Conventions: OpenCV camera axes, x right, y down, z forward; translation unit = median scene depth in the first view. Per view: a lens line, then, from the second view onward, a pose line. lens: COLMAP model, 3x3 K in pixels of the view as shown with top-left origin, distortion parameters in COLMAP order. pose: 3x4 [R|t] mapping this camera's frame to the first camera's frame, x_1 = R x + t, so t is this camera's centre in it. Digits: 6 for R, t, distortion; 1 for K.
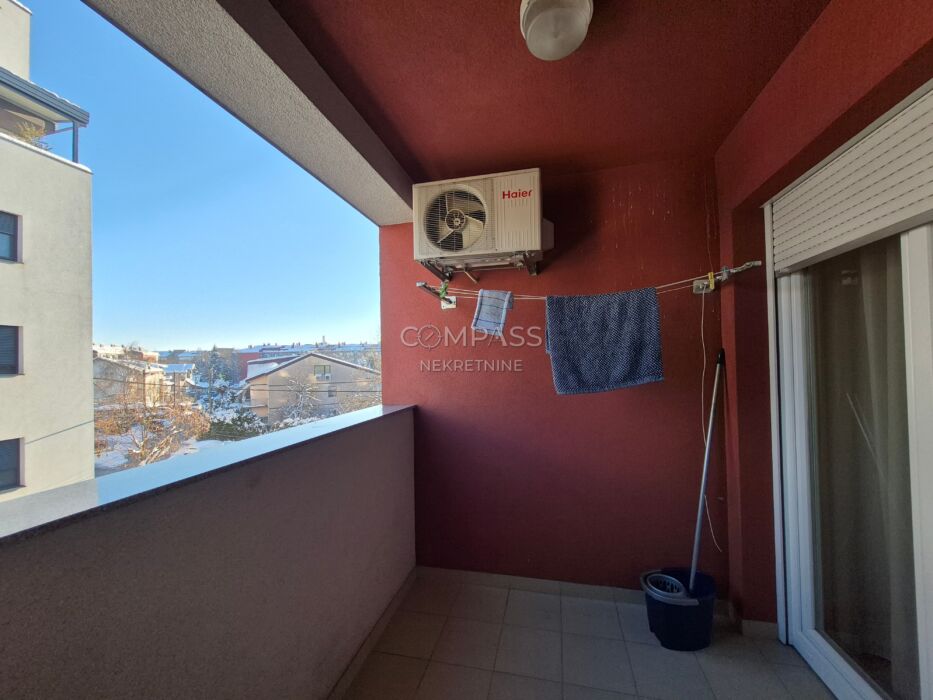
lens RADIAL K [[367.4, 0, 466.6], [0, 367.4, 357.8], [0, 0, 1]] dist [0.005736, -0.001512]
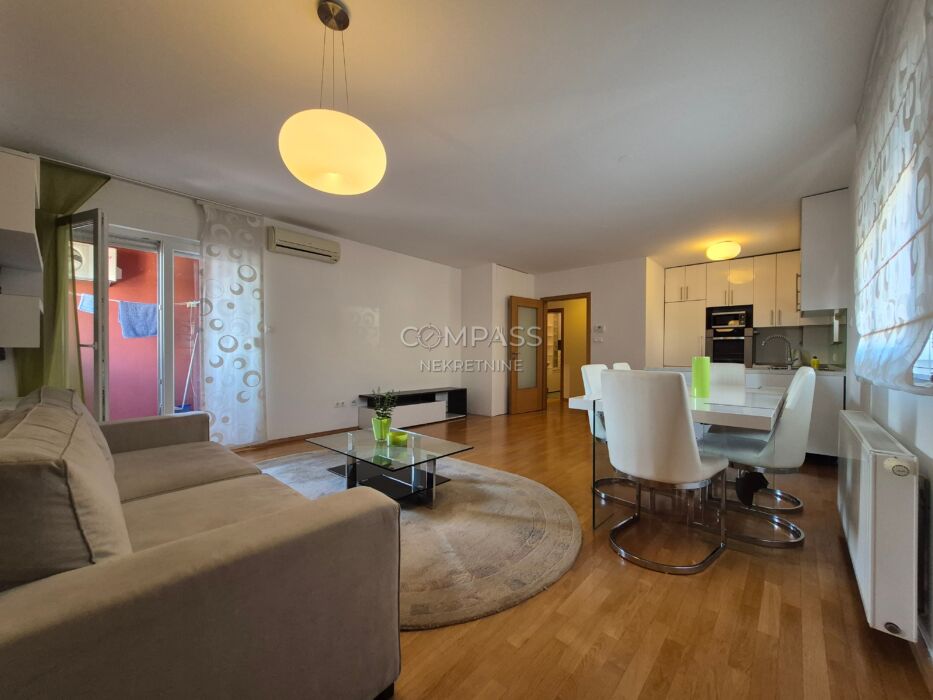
lens RADIAL K [[367.4, 0, 474.9], [0, 367.4, 361.2], [0, 0, 1]] dist [0.005736, -0.001512]
pose [[0.466082, 0.014409, 0.884624, -0.818253], [-0.028676, 0.999588, -0.001174, 0.172895], [-0.884277, -0.024820, 0.466303, -2.198794]]
